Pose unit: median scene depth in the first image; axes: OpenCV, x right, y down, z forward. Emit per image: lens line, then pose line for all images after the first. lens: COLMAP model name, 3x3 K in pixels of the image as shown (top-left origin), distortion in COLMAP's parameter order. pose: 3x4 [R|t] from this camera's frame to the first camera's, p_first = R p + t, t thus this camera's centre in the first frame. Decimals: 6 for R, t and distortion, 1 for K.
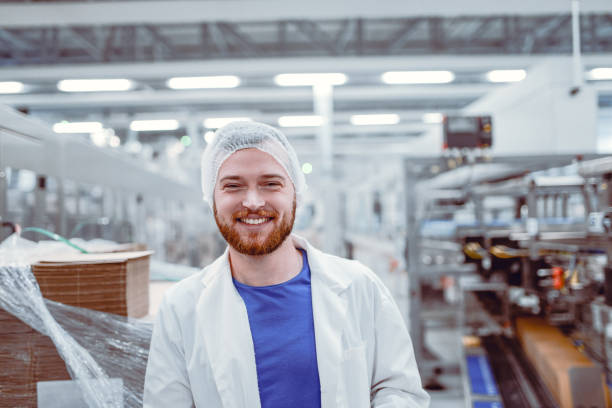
lens RADIAL K [[591.1, 0, 306.0], [0, 591.1, 204.0], [0, 0, 1]] dist [-0.072466, 0.125784]
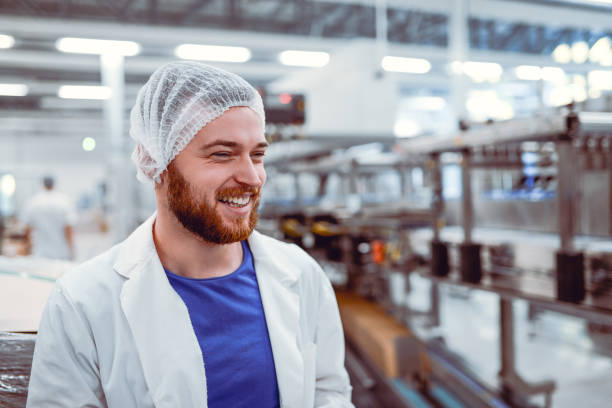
lens RADIAL K [[591.1, 0, 306.0], [0, 591.1, 204.0], [0, 0, 1]] dist [-0.072466, 0.125784]
pose [[0.934052, -0.009489, 0.357011, -0.077833], [-0.003250, 0.999380, 0.035064, 0.004340], [-0.357122, -0.033912, 0.933442, 0.088209]]
